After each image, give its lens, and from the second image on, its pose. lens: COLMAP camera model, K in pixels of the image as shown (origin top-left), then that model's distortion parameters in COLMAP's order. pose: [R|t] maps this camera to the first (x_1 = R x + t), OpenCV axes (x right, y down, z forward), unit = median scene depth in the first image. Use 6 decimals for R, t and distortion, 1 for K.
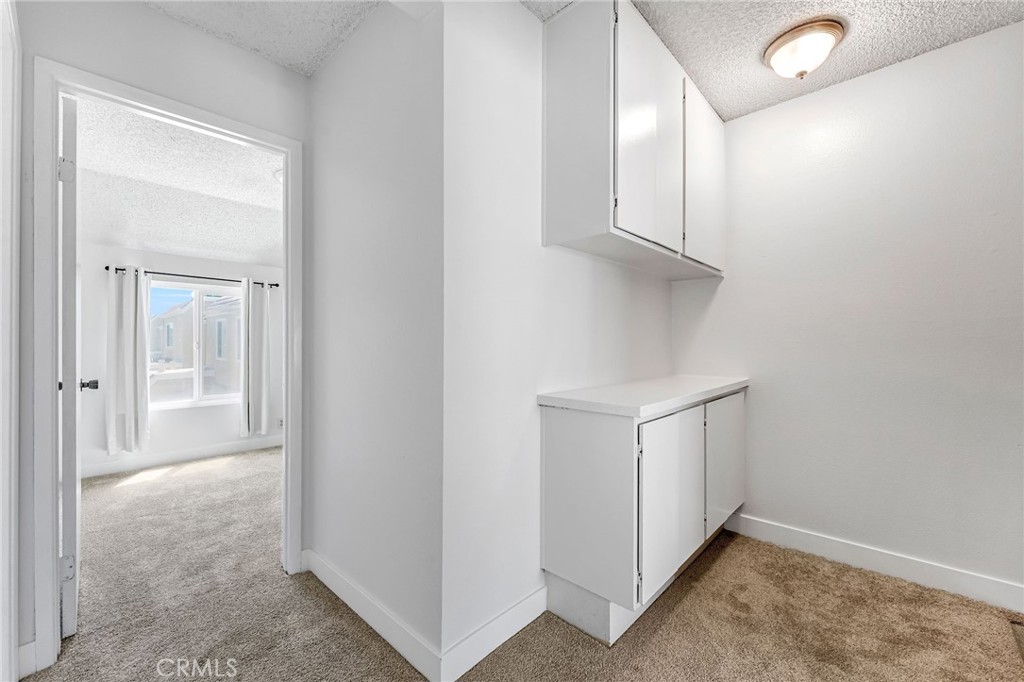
lens RADIAL K [[417.7, 0, 512.0], [0, 417.7, 341.0], [0, 0, 1]] dist [-0.001437, -0.000282]
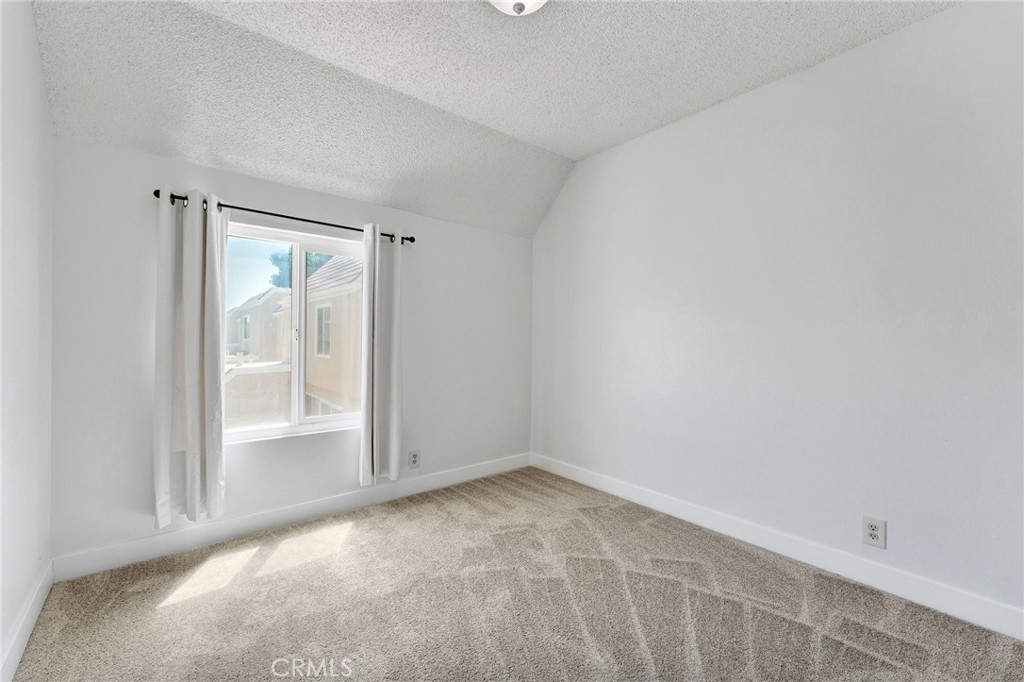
lens RADIAL K [[417.1, 0, 506.5], [0, 417.1, 338.8], [0, 0, 1]] dist [0.000538, -0.000150]
pose [[0.991758, 0.010446, -0.127697, -0.372491], [-0.009940, 0.999940, 0.004595, 0.011121], [0.127737, -0.003288, 0.991803, 0.434299]]
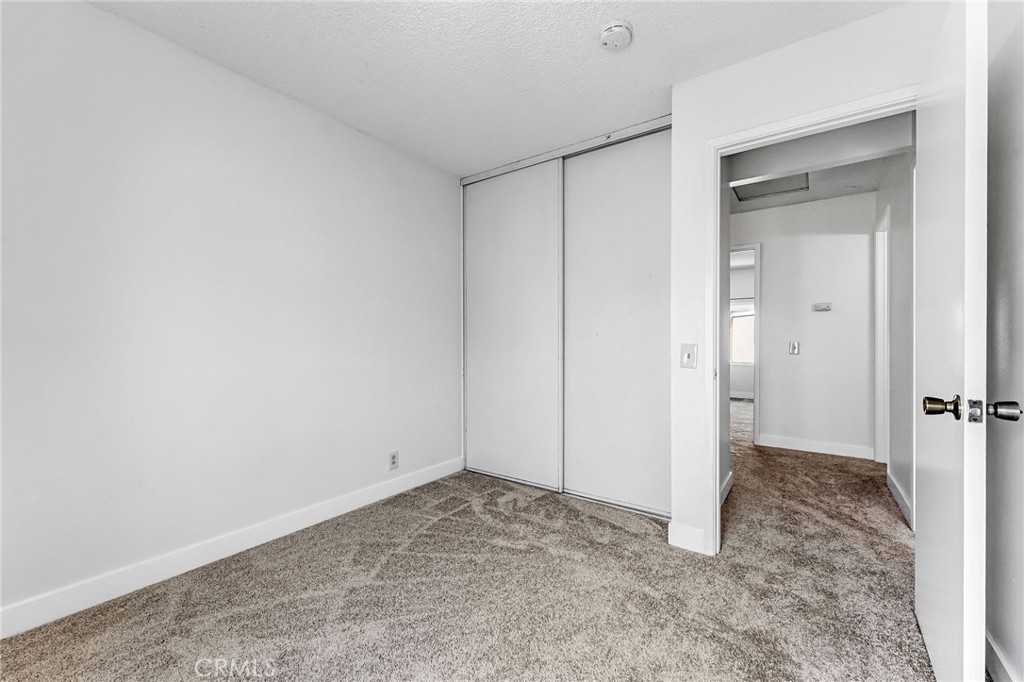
lens RADIAL K [[417.1, 0, 506.5], [0, 417.1, 338.8], [0, 0, 1]] dist [0.000538, -0.000150]
pose [[-0.111157, -0.002092, 0.993801, -0.765012], [-0.004710, 0.999988, 0.001578, 0.011732], [-0.993792, -0.004506, -0.111165, 0.832702]]
